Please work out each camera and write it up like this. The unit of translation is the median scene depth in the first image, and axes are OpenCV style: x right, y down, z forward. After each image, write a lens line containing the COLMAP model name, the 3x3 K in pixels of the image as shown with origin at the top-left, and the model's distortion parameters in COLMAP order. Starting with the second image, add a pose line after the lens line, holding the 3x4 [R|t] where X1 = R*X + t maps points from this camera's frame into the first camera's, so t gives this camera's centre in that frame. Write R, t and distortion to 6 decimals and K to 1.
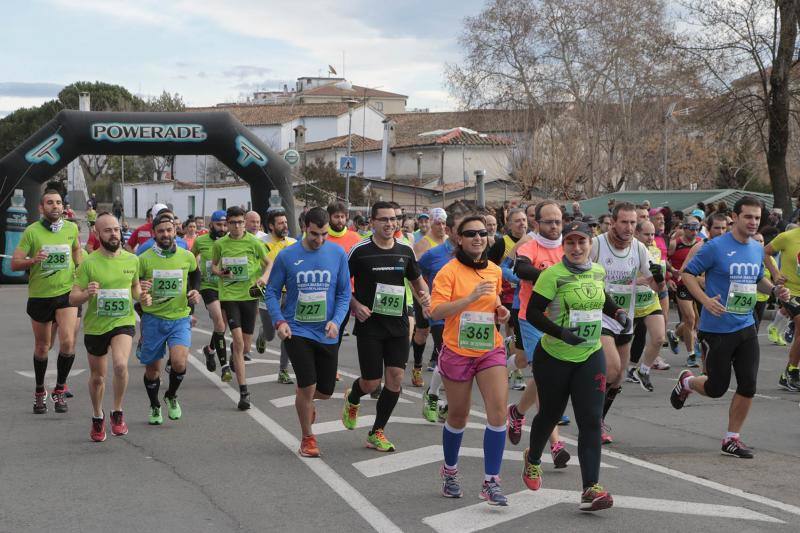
lens RADIAL K [[1433.1, 0, 399.9], [0, 1433.1, 267.3], [0, 0, 1]] dist [0.127838, -0.277725]
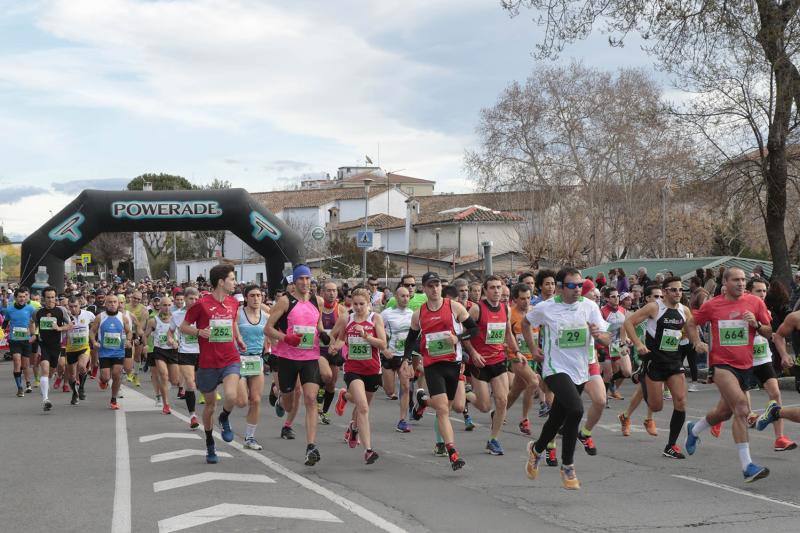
lens RADIAL K [[1433.1, 0, 399.9], [0, 1433.1, 267.3], [0, 0, 1]] dist [0.127838, -0.277725]
pose [[0.999900, -0.014160, -0.000238, -0.018794], [0.014132, 0.998722, -0.048531, 0.002519], [0.000925, 0.048523, 0.998822, -0.106245]]
